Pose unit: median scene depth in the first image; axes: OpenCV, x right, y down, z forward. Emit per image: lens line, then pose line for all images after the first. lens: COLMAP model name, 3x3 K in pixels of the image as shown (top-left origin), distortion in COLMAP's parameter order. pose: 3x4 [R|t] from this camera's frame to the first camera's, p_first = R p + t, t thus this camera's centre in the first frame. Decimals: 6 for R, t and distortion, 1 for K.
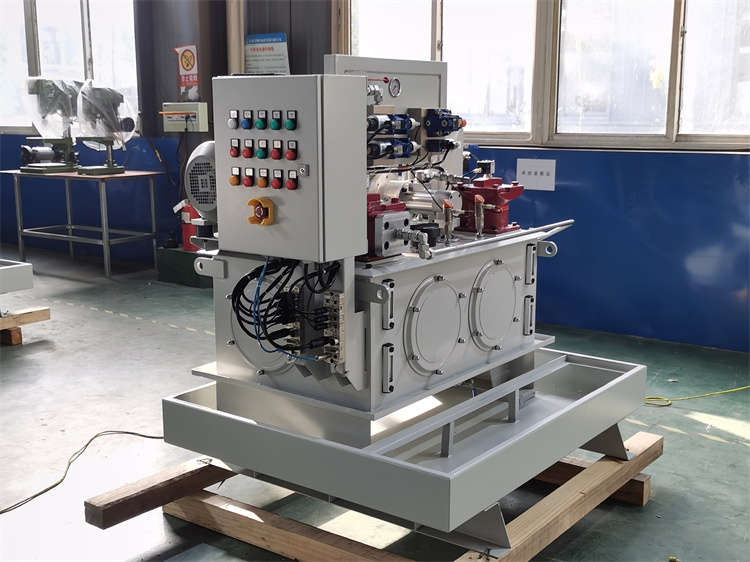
lens RADIAL K [[948.3, 0, 376.0], [0, 948.3, 282.5], [0, 0, 1]] dist [0.022256, 0.000000]
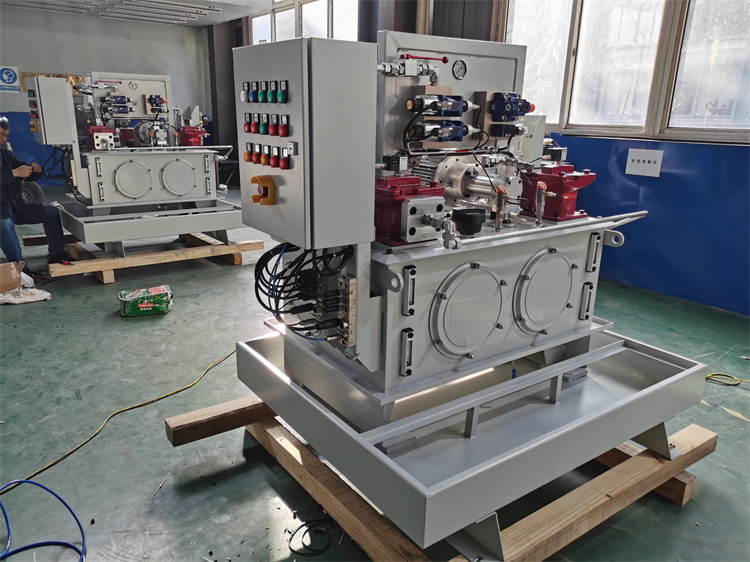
lens RADIAL K [[578.4, 0, 372.8], [0, 578.4, 282.5], [0, 0, 1]] dist [0.034351, -0.015213]
pose [[0.952939, 0.105800, -0.284103, 0.128830], [-0.075139, 0.990314, 0.116760, -0.046496], [0.293704, -0.089918, 0.951658, 0.363120]]
